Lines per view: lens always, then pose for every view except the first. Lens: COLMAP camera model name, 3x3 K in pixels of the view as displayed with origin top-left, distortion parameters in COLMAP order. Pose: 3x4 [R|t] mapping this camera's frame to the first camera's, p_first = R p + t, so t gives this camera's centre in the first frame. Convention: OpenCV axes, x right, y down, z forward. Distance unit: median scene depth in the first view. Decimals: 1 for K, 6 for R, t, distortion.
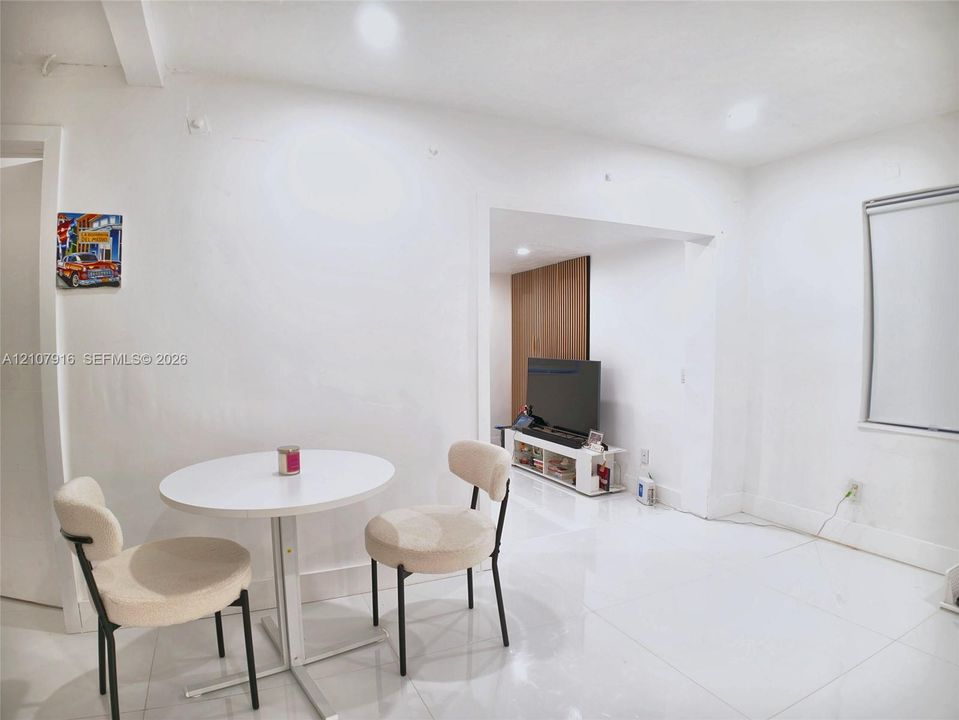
lens RADIAL K [[541.9, 0, 479.5], [0, 541.9, 360.0], [0, 0, 1]] dist [-0.123745, 0.000686]
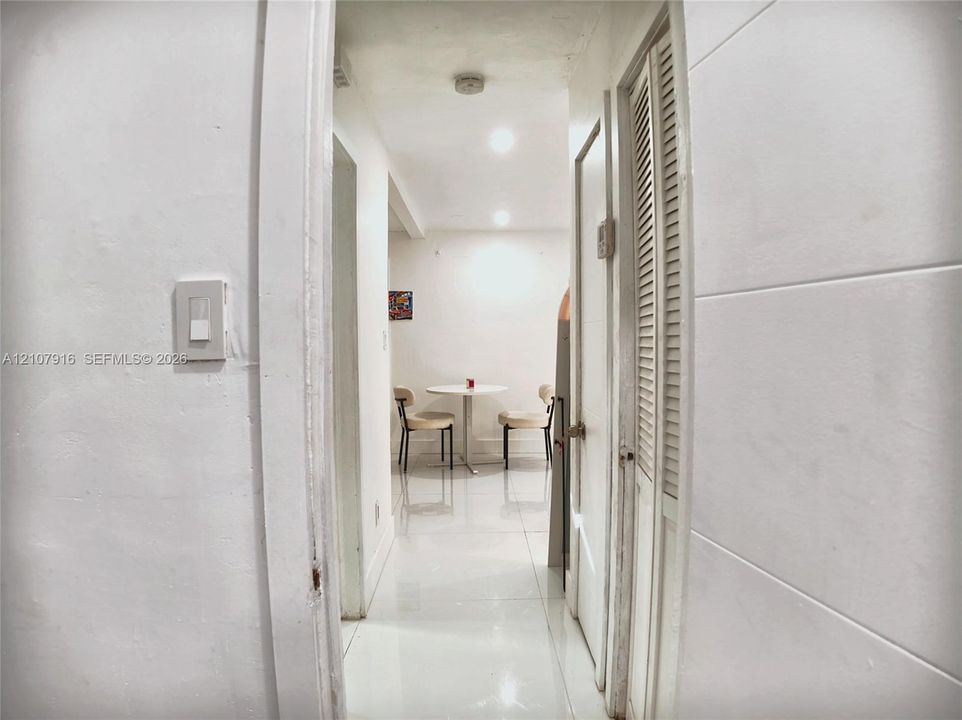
lens RADIAL K [[543.5, 0, 481.0], [0, 543.5, 360.0], [0, 0, 1]] dist [-0.123745, 0.000686]
pose [[0.908632, 0.013993, -0.417363, 0.816651], [-0.016393, 0.999863, -0.002166, 0.069660], [0.417276, 0.008810, 0.908737, -1.448639]]
